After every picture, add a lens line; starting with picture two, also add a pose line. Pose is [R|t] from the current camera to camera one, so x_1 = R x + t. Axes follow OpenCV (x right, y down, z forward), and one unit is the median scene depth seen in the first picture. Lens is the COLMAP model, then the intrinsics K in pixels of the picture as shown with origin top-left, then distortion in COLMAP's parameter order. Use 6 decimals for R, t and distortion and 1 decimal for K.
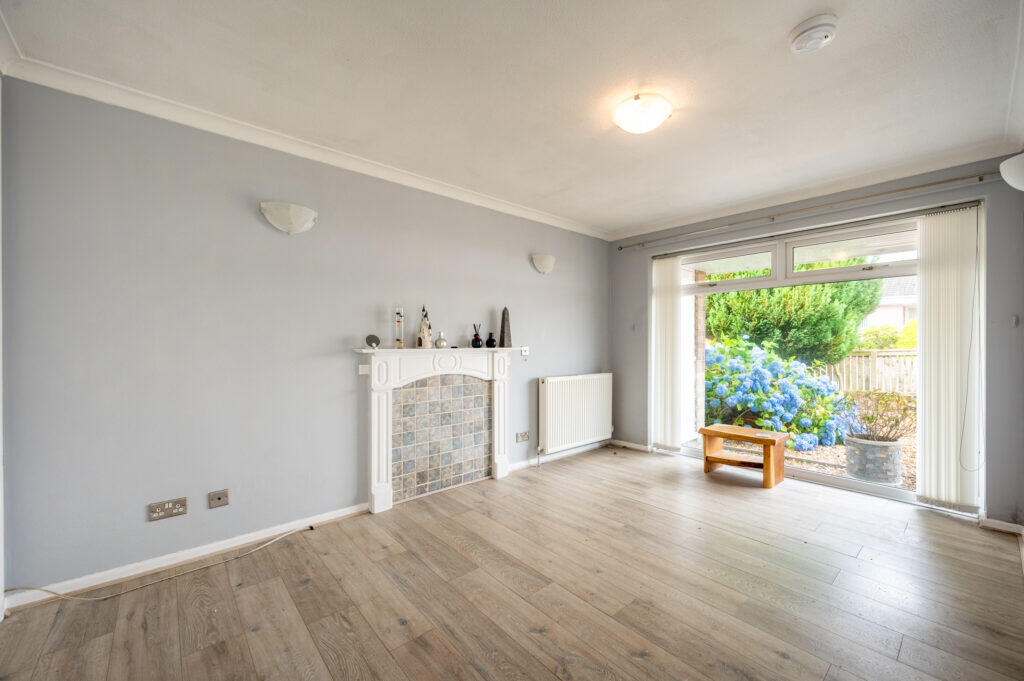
lens RADIAL K [[410.1, 0, 518.3], [0, 410.1, 345.5], [0, 0, 1]] dist [0.000848, -0.000082]
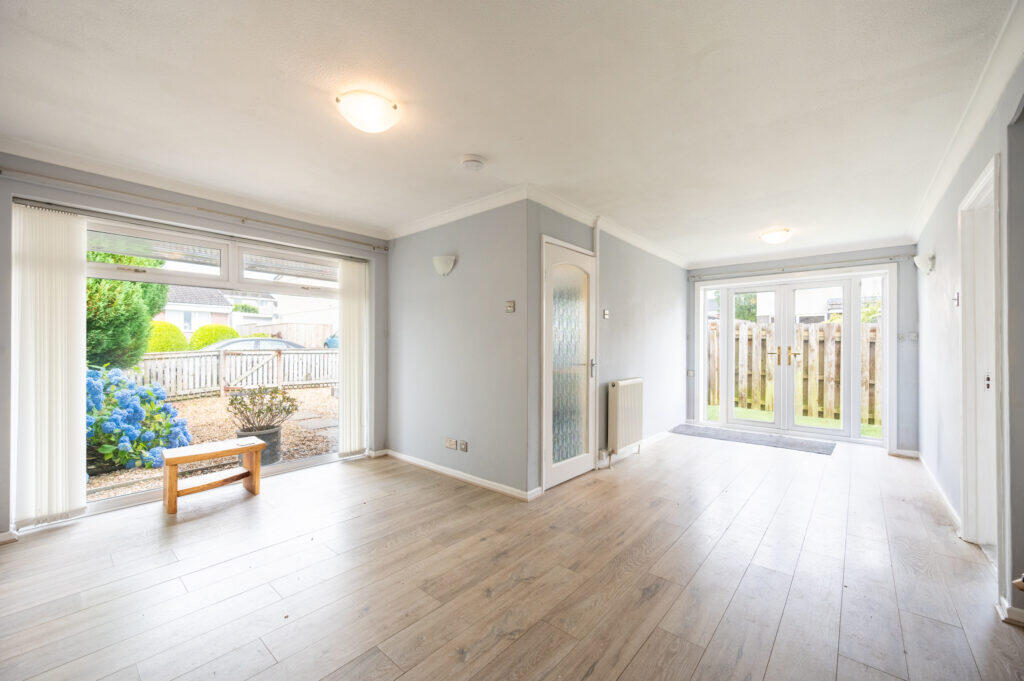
lens RADIAL K [[410.1, 0, 518.3], [0, 410.1, 345.5], [0, 0, 1]] dist [0.000848, -0.000082]
pose [[-0.155980, 0.001387, 0.987759, -0.494754], [0.006199, 0.999981, -0.000425, -0.007038], [-0.987741, 0.006057, -0.155985, 0.556983]]
